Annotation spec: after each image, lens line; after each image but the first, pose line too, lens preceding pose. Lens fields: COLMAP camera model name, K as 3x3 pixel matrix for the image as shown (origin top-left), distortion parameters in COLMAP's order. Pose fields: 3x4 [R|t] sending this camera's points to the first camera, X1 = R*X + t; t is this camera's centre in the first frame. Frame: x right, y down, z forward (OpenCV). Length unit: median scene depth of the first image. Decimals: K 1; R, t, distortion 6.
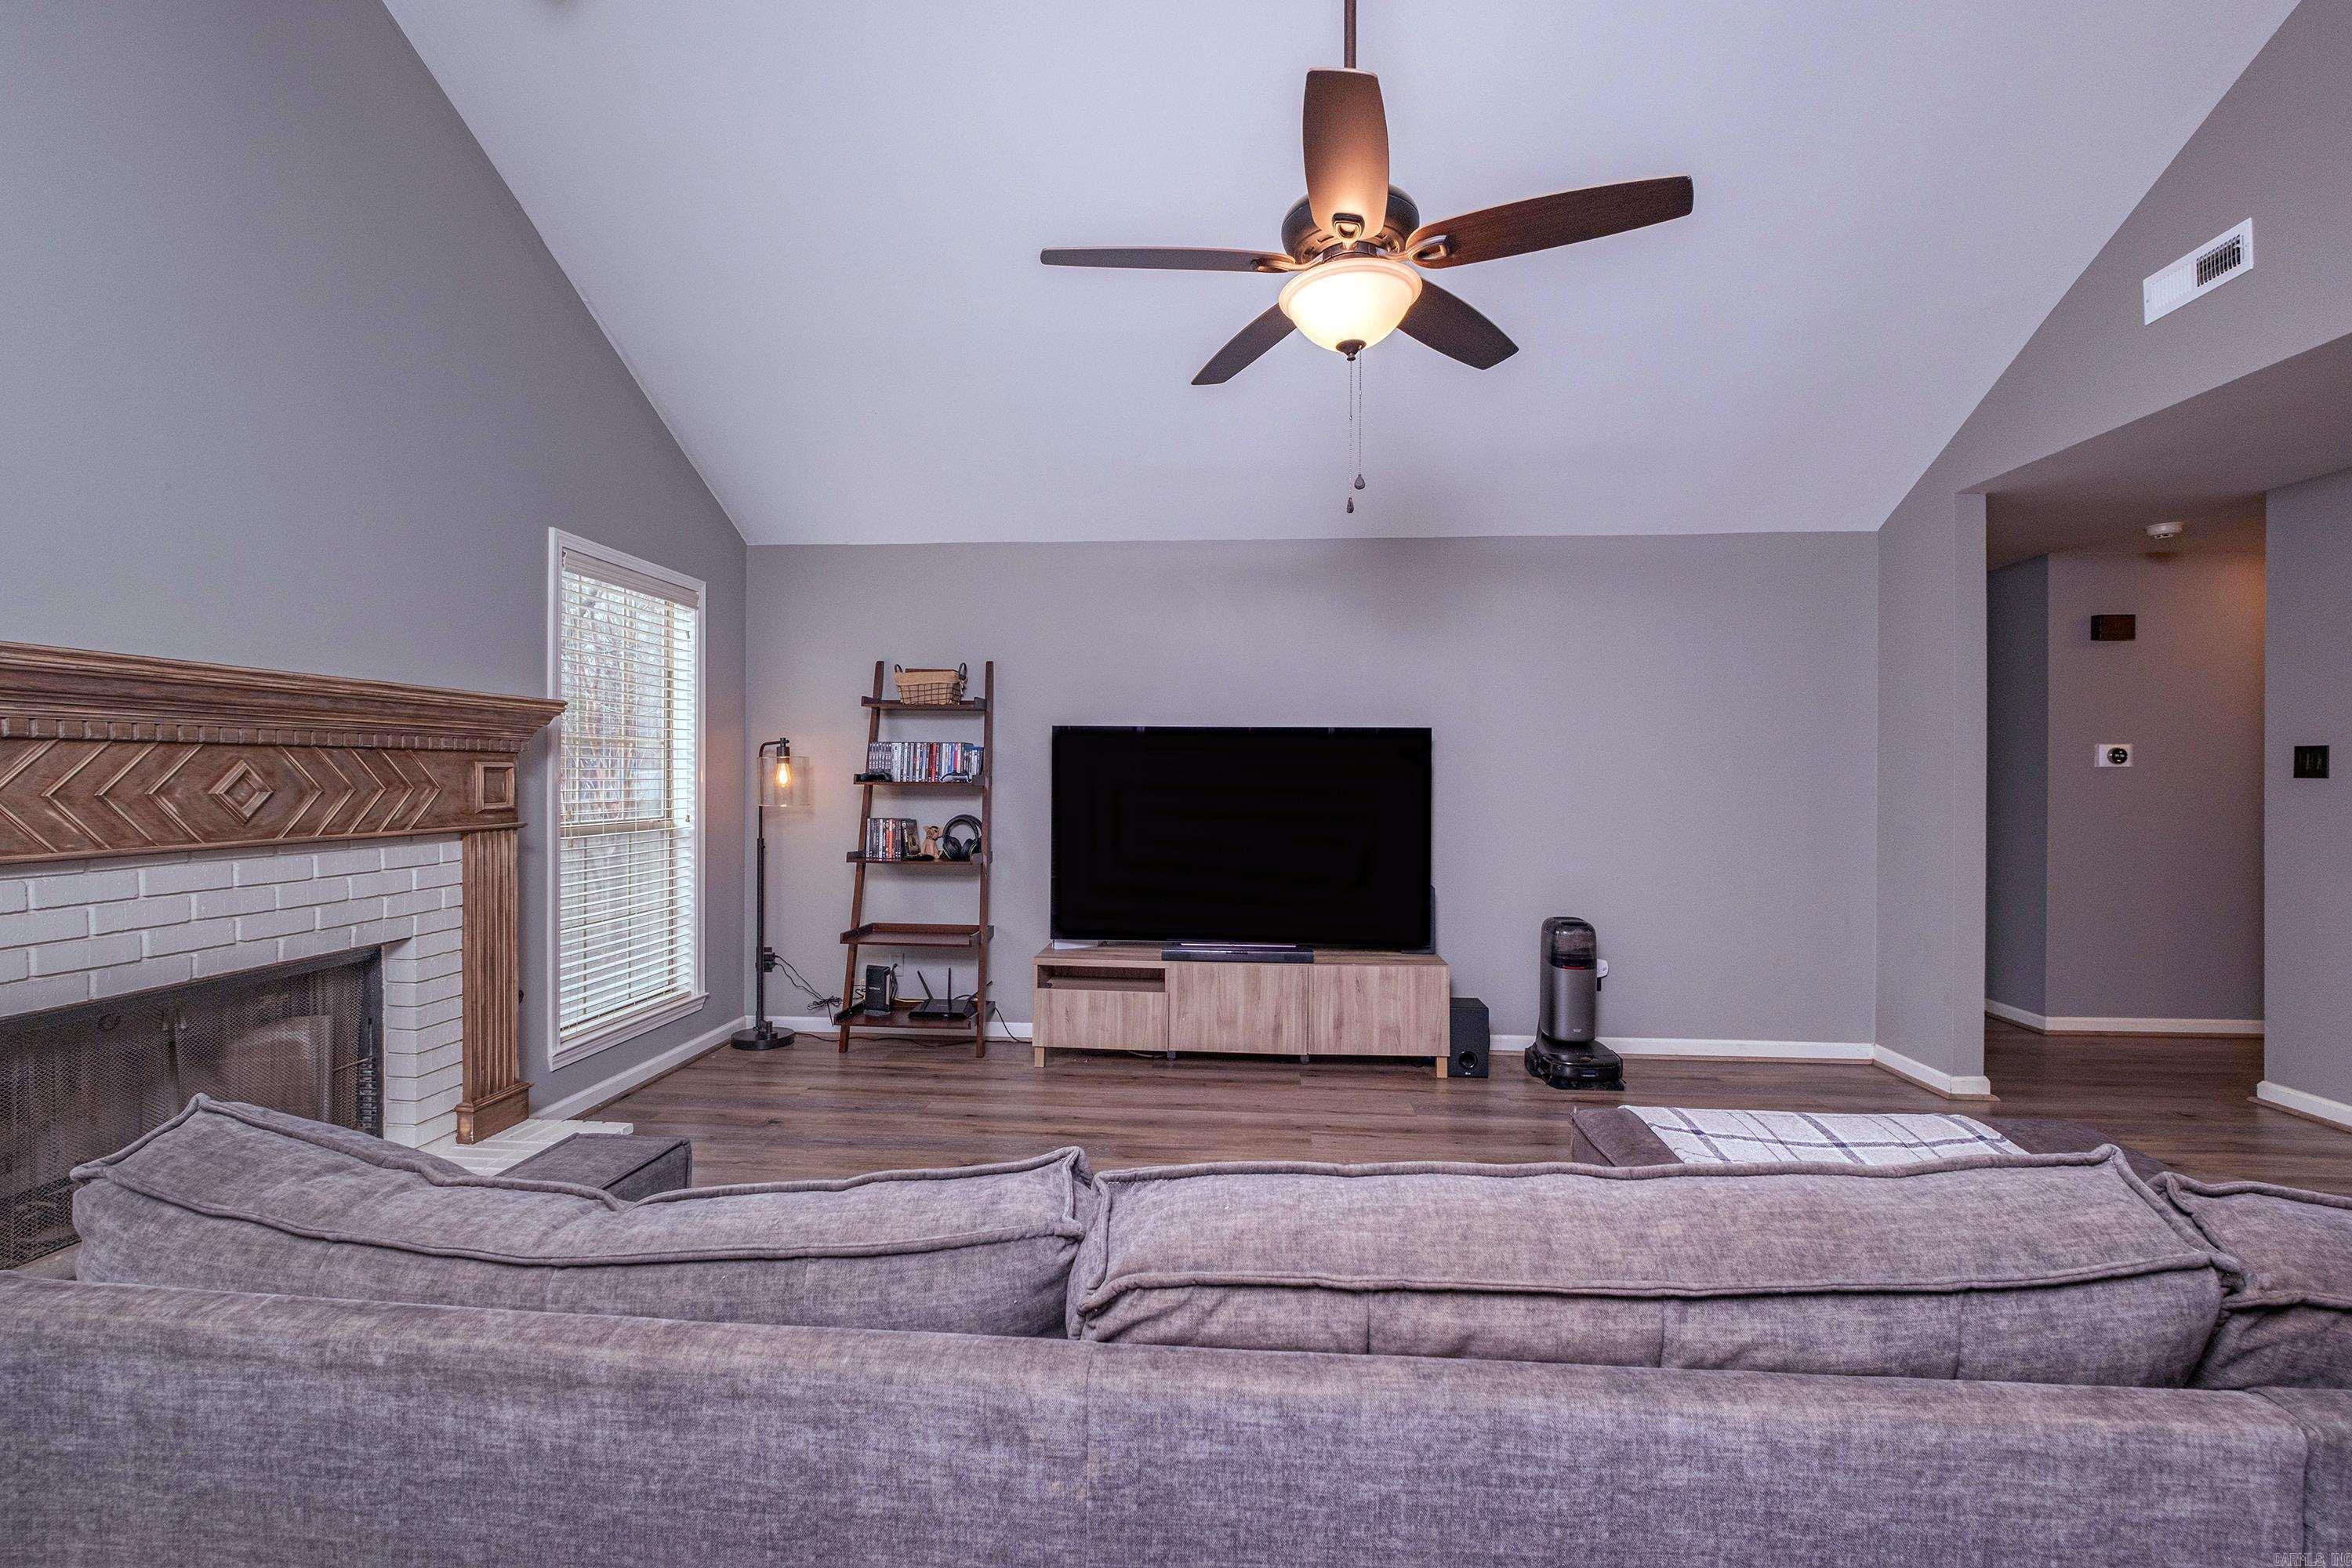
lens RADIAL K [[1025.2, 0, 1172.9], [0, 1025.2, 774.5], [0, 0, 1]] dist [-0.003116, -0.000479]
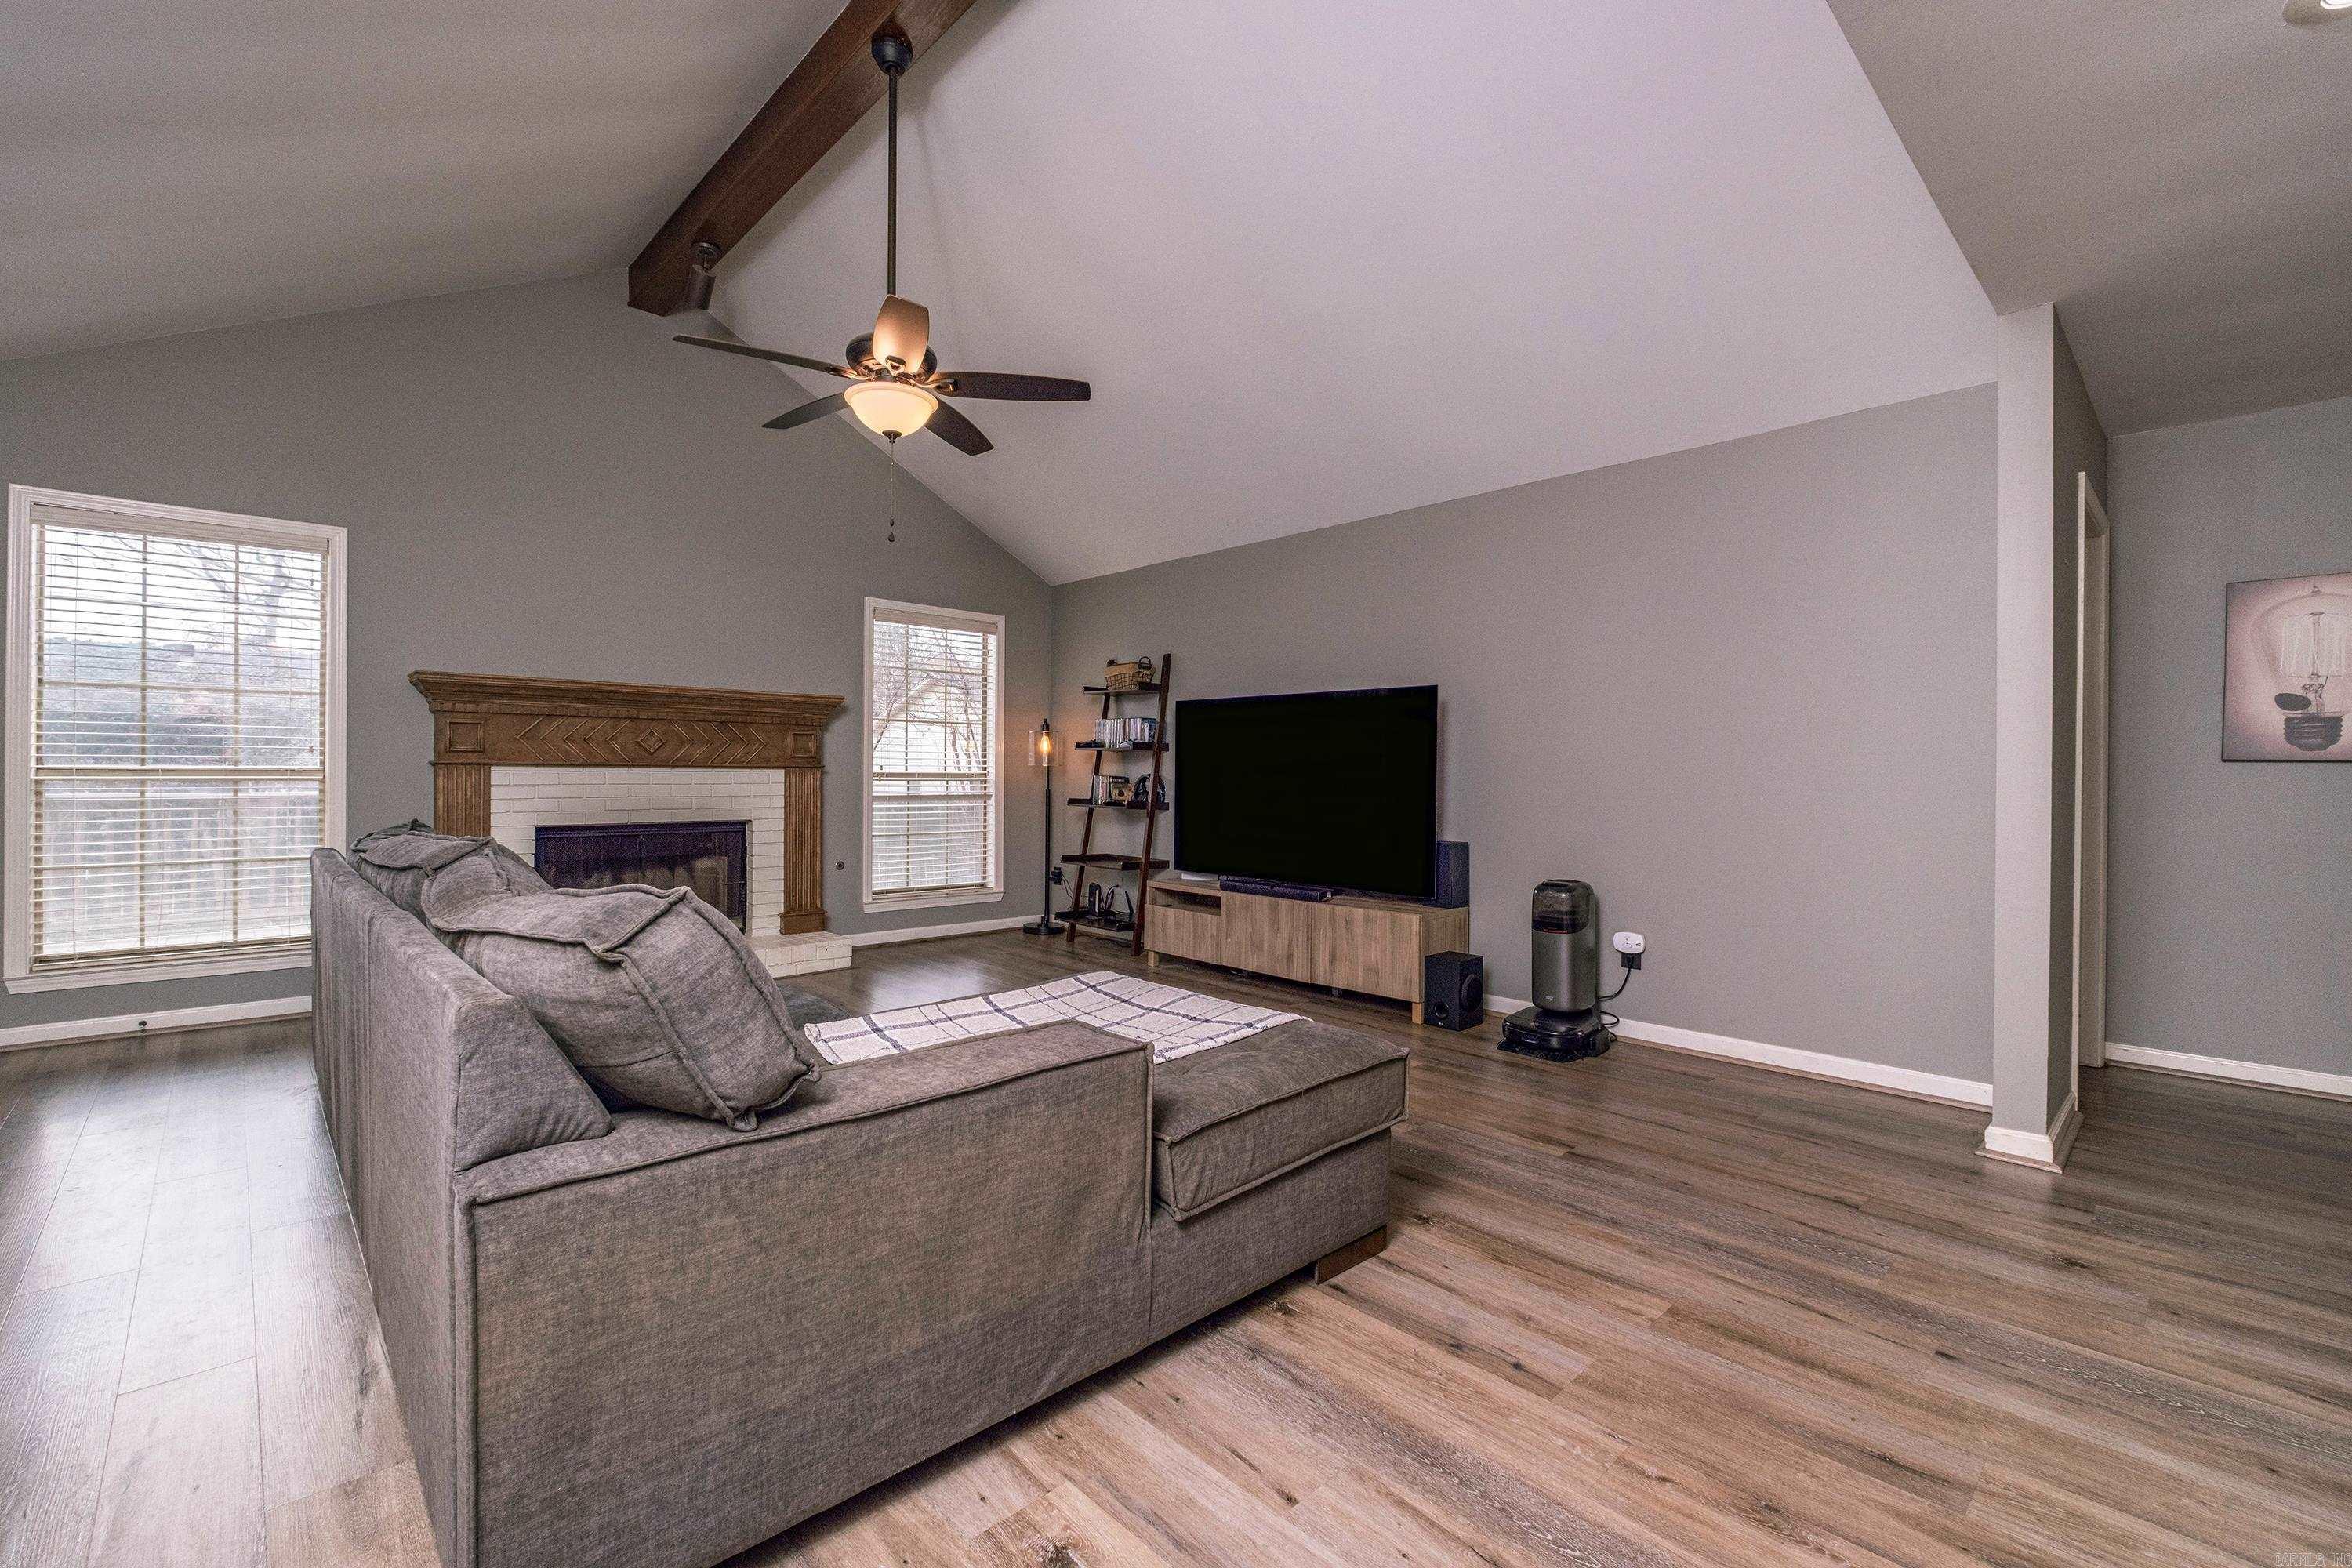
lens RADIAL K [[1007.0, 0, 1177.0], [0, 1007.0, 777.7], [0, 0, 1]] dist [0.000369, -0.000188]
pose [[0.740548, 0.004035, -0.671991, 0.753473], [-0.005056, 0.999987, 0.000432, 0.048613], [0.671984, 0.003077, 0.740559, 0.082904]]
